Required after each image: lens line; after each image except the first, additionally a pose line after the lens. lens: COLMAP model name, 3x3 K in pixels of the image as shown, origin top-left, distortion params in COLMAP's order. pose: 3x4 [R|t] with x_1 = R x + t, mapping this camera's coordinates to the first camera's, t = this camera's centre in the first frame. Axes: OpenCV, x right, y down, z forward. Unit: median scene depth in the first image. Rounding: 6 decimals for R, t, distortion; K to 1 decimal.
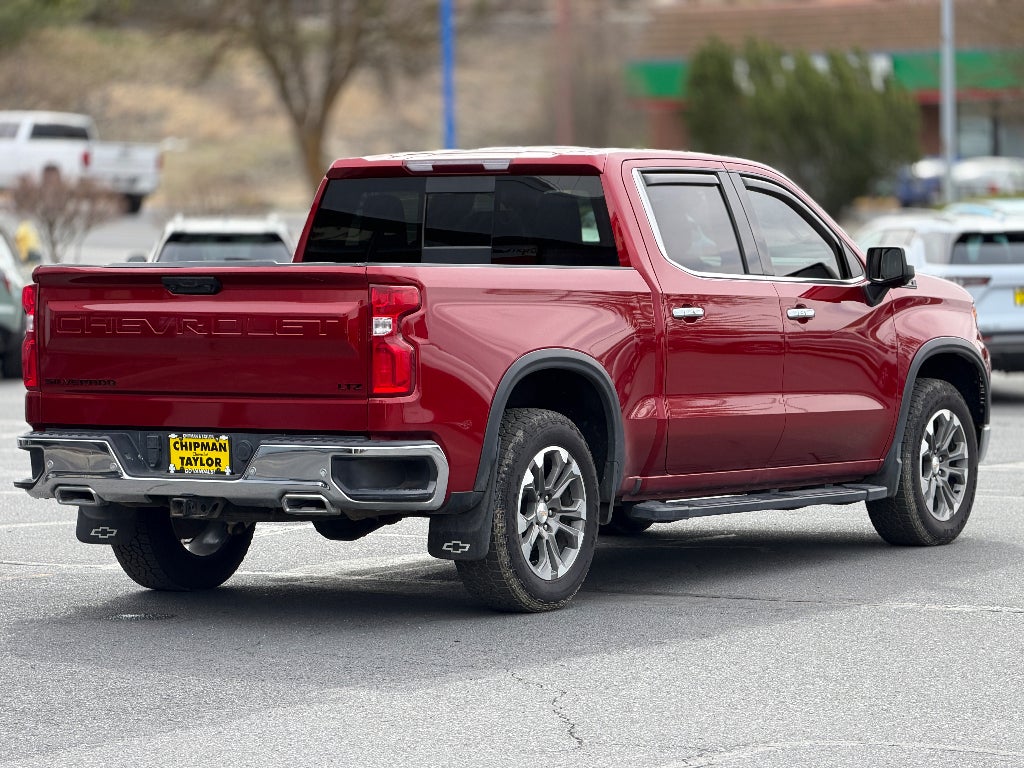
lens RADIAL K [[3809.5, 0, 512.0], [0, 3809.5, 384.0], [0, 0, 1]] dist [0.134042, 1.631904]
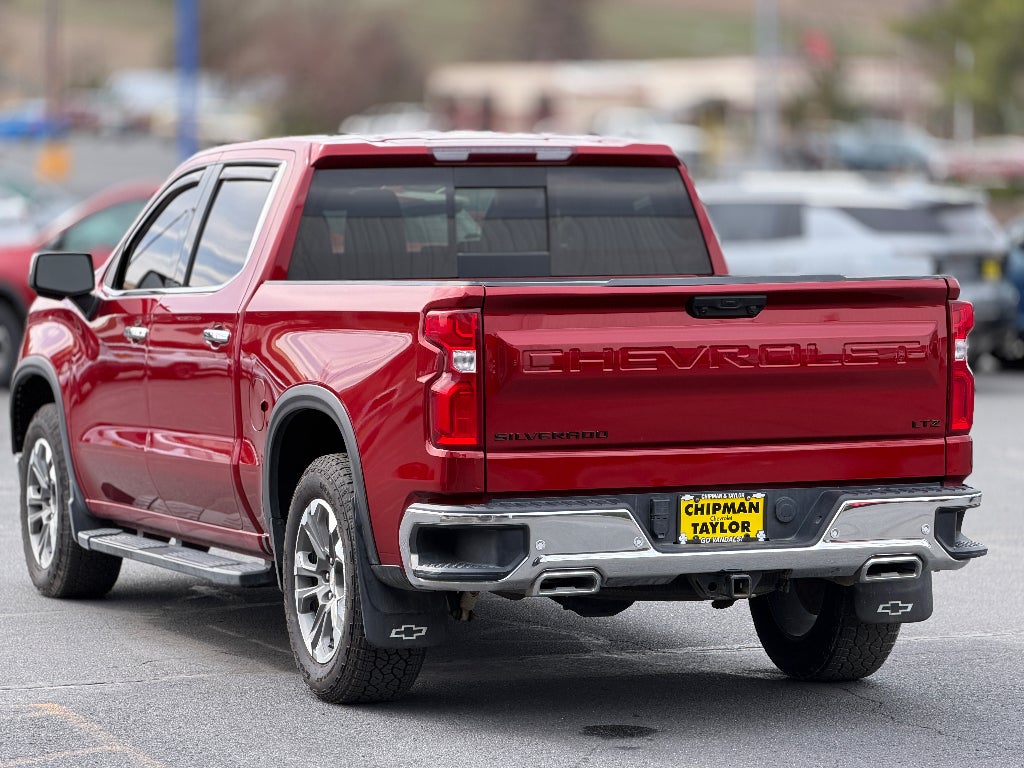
lens RADIAL K [[3809.5, 0, 512.0], [0, 3809.5, 384.0], [0, 0, 1]] dist [0.134042, 1.631904]
pose [[0.615231, -0.037772, 0.787442, -0.733765], [0.032842, 0.999212, 0.022270, -0.028734], [-0.787663, 0.012160, 0.615987, 0.543070]]
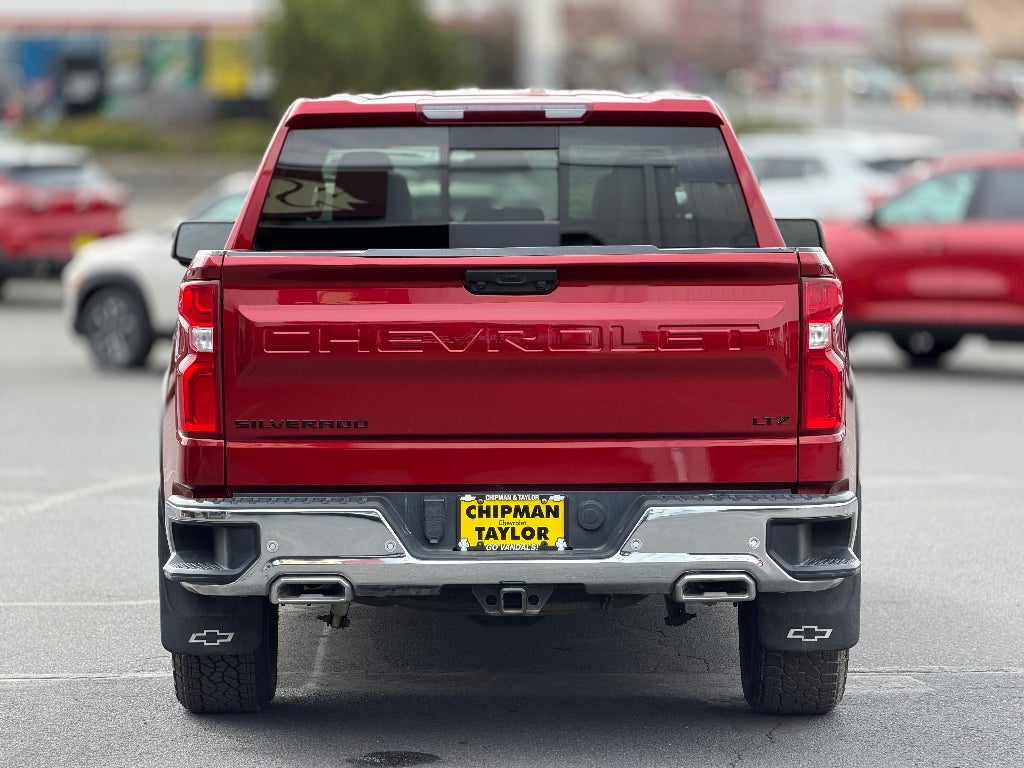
lens RADIAL K [[3809.5, 0, 512.0], [0, 3809.5, 384.0], [0, 0, 1]] dist [0.134042, 1.631904]
pose [[0.850708, -0.026525, 0.524968, -0.447111], [0.020185, 0.999638, 0.017800, -0.019401], [-0.525250, -0.004546, 0.850936, 0.405638]]
